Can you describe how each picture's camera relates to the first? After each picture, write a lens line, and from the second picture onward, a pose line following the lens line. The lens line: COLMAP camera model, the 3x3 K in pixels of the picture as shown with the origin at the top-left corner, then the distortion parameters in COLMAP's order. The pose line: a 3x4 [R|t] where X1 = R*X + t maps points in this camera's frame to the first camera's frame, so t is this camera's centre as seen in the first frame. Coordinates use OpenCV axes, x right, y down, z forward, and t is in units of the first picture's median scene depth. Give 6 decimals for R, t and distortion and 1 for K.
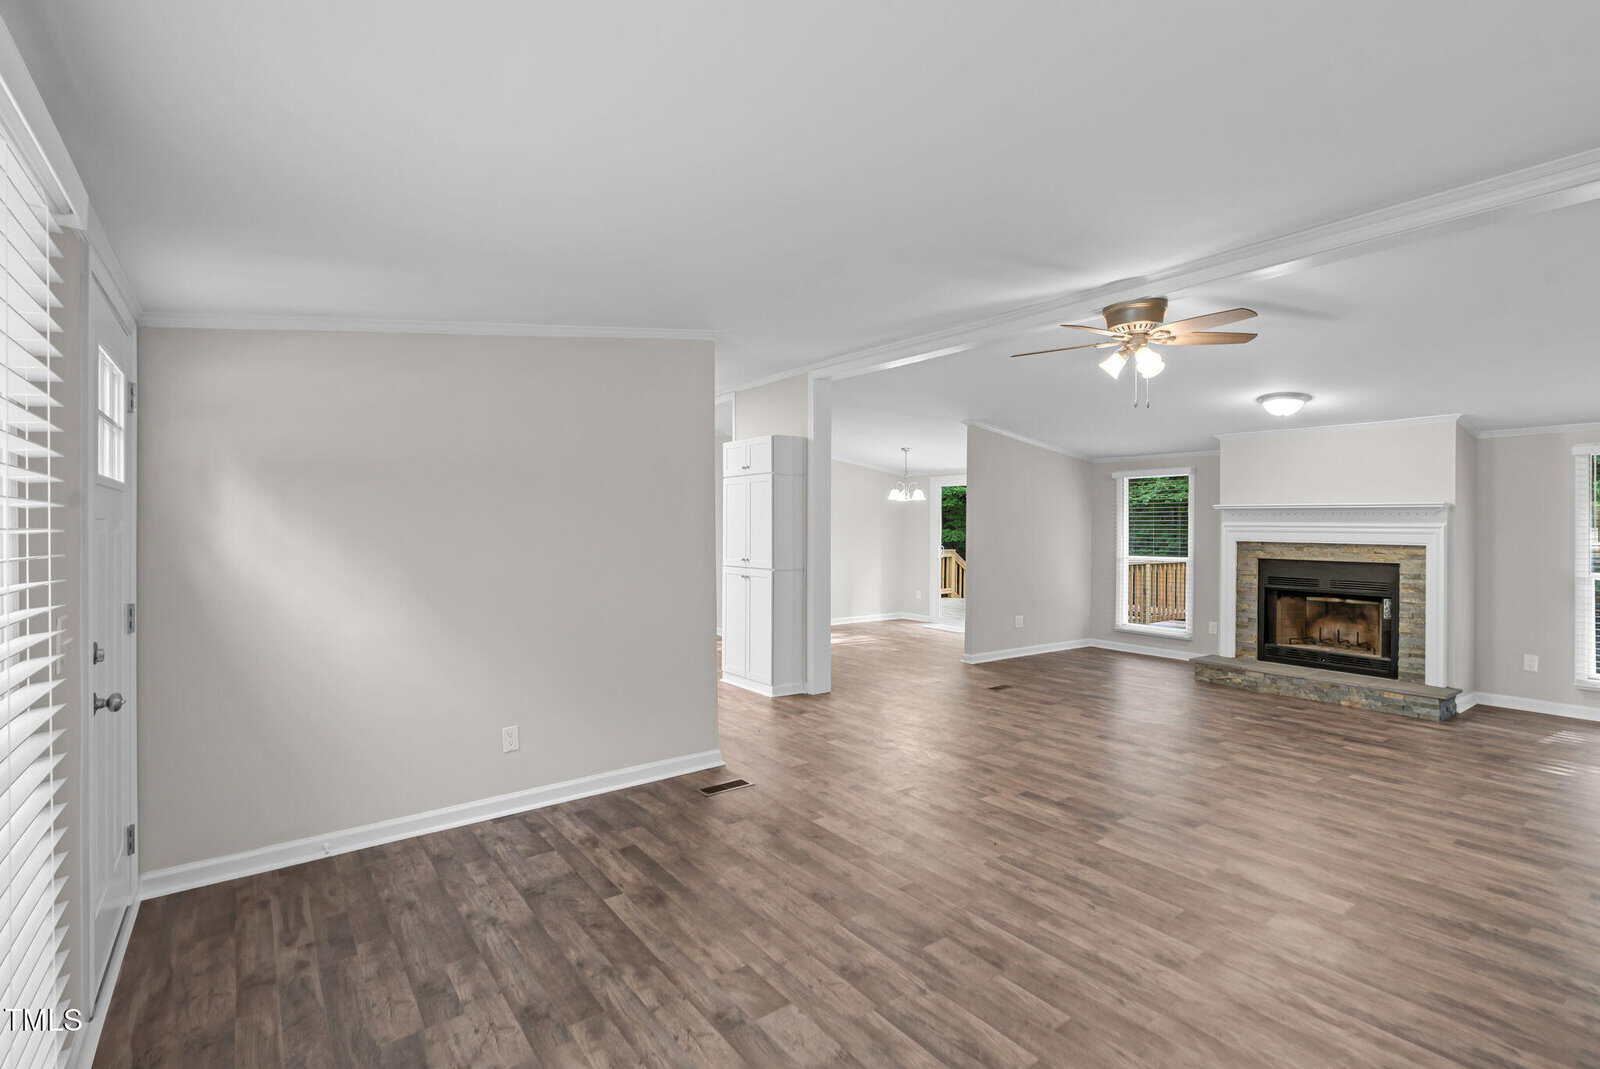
lens RADIAL K [[766.2, 0, 813.4], [0, 766.2, 525.8], [0, 0, 1]] dist [-0.004861, 0.001920]
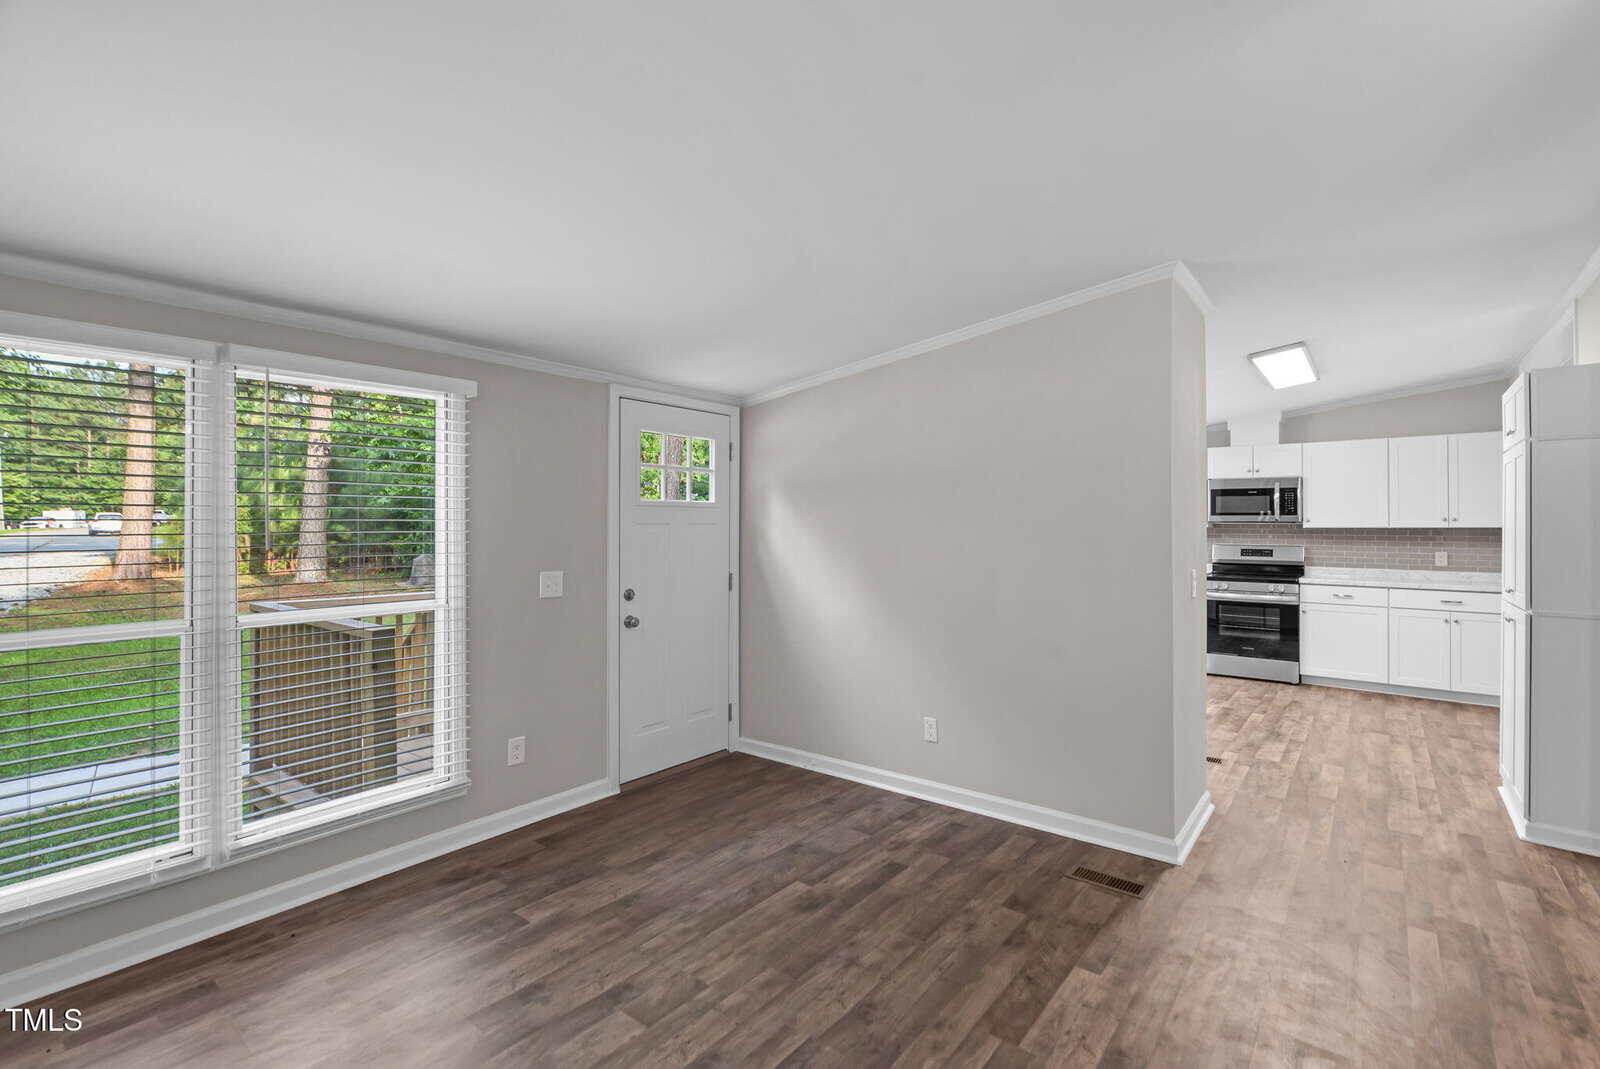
lens RADIAL K [[731.2, 0, 798.7], [0, 731.2, 517.0], [0, 0, 1]] dist [-0.004607, 0.003687]
pose [[0.236857, -0.009251, -0.971500, 0.359241], [-0.006430, 0.999918, -0.011089, -0.002234], [0.971523, 0.008873, 0.236778, 0.380734]]
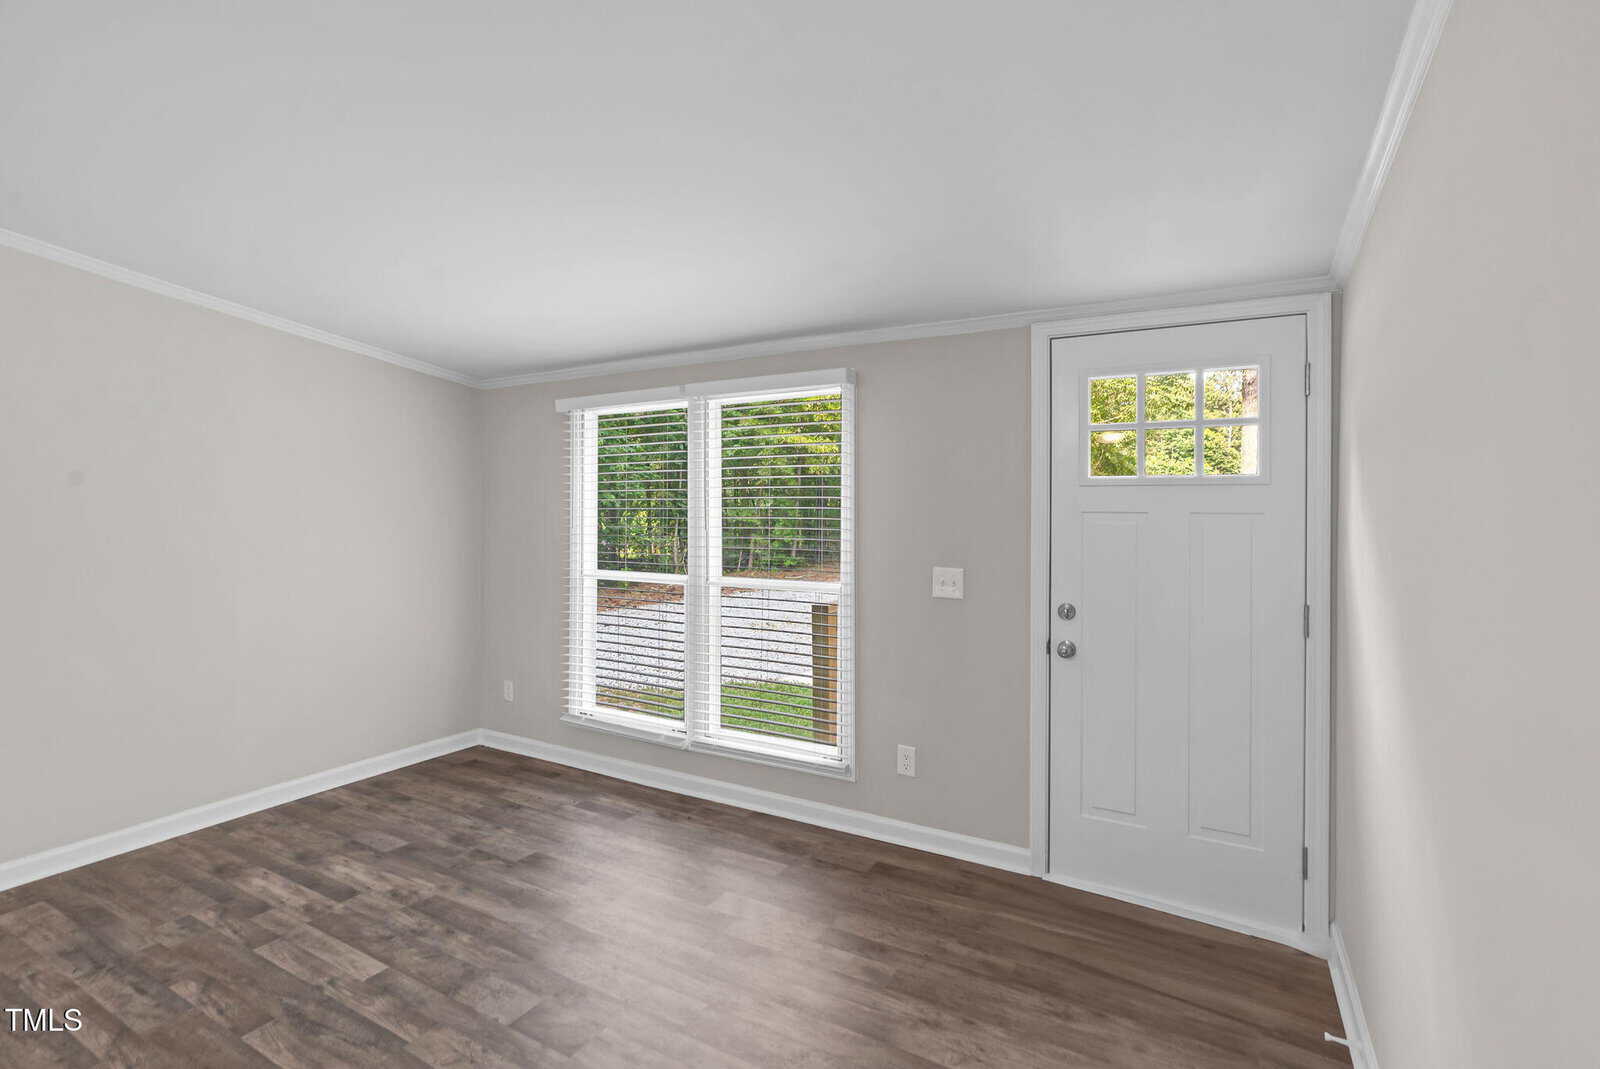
lens RADIAL K [[731.2, 0, 811.6], [0, 731.2, 501.4], [0, 0, 1]] dist [-0.004607, 0.003687]
pose [[-0.913719, -0.003573, -0.406331, -0.001615], [-0.003835, 0.999993, -0.000168, -0.009336], [0.406328, 0.001405, -0.913726, 0.780933]]
